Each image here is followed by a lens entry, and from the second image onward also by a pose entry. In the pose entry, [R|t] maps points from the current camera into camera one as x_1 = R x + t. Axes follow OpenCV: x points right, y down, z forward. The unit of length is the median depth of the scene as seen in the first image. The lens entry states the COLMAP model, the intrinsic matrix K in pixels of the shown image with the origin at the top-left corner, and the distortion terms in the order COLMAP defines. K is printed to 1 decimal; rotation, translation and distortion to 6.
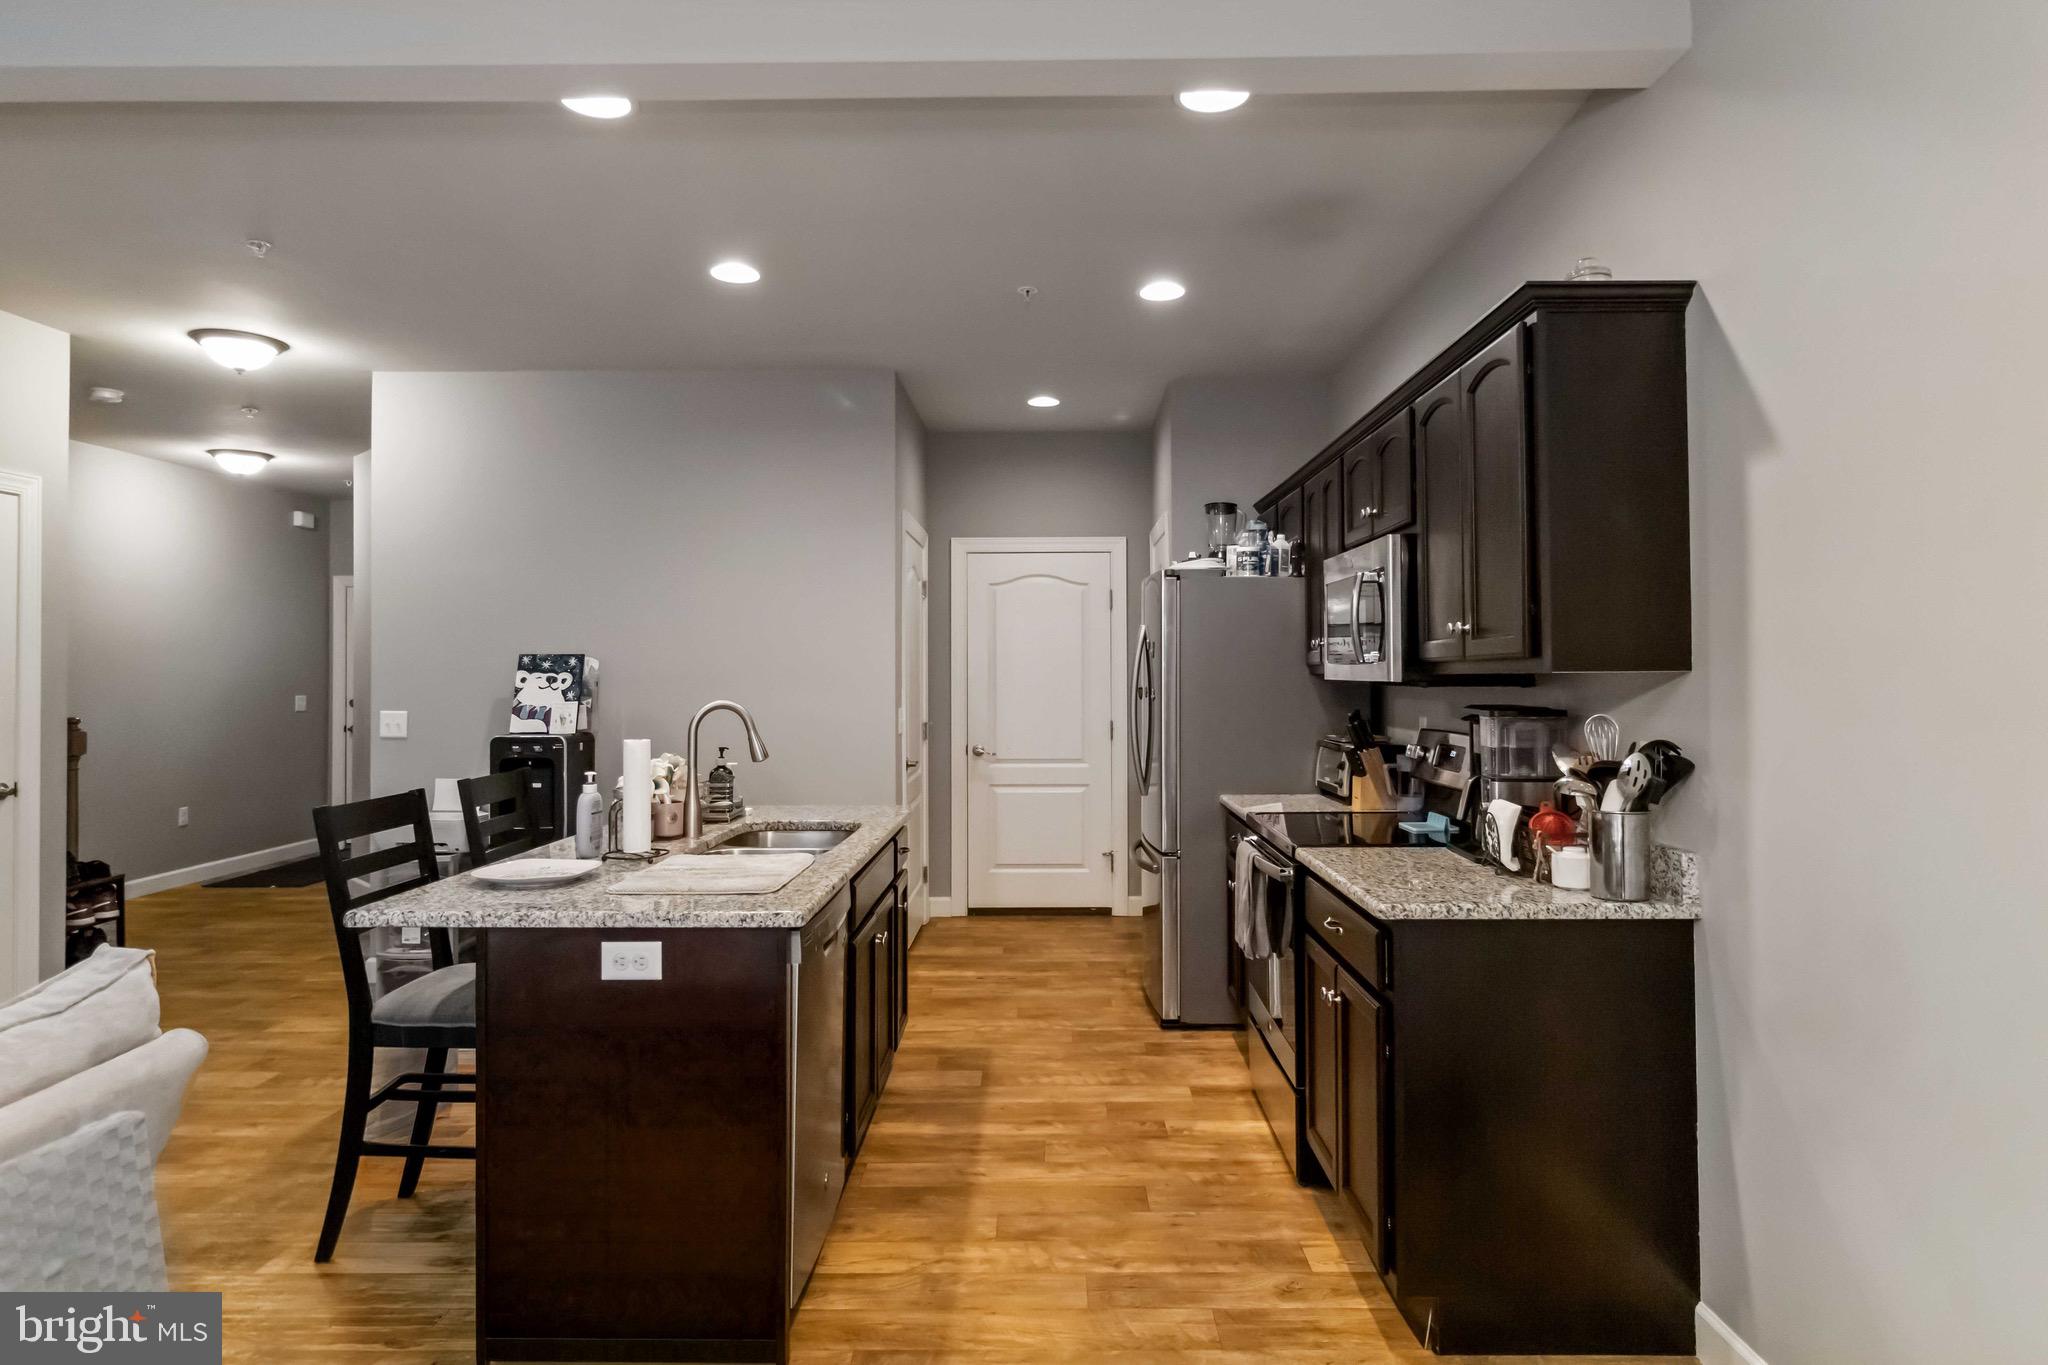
lens RADIAL K [[1183.0, 0, 1022.6], [0, 1183.0, 681.6], [0, 0, 1]] dist [0.035739, 0.000971]
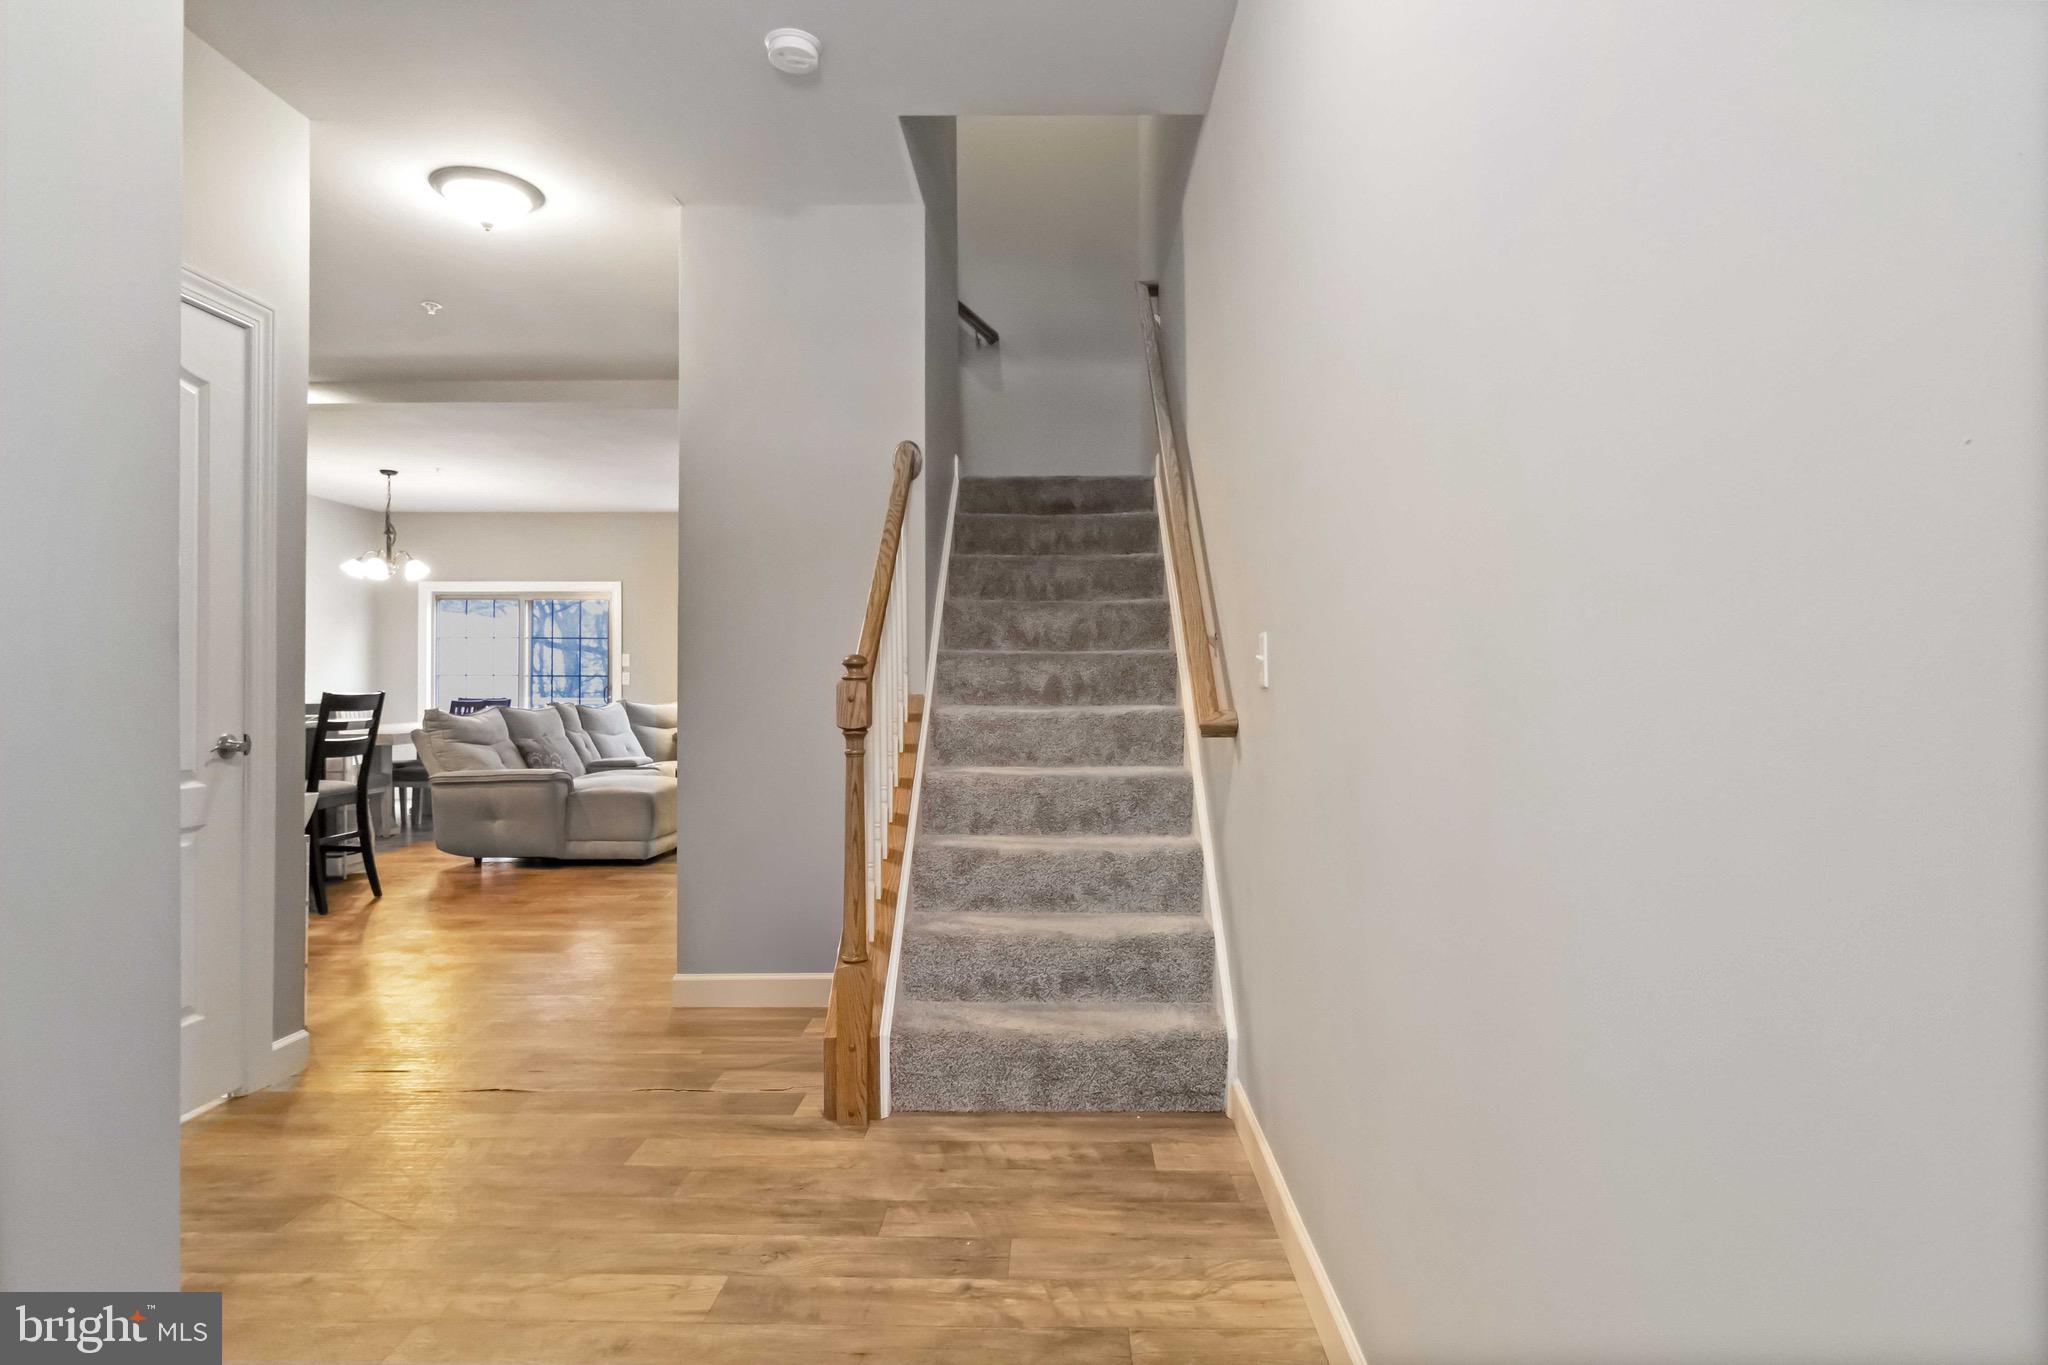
lens RADIAL K [[1183.0, 0, 1027.8], [0, 1183.0, 679.4], [0, 0, 1]] dist [0.035739, 0.000971]
pose [[-0.999983, 0.003101, 0.004908, 0.144490], [0.003083, 0.999988, -0.003686, 0.385484], [-0.004919, -0.003671, -0.999981, 7.623853]]
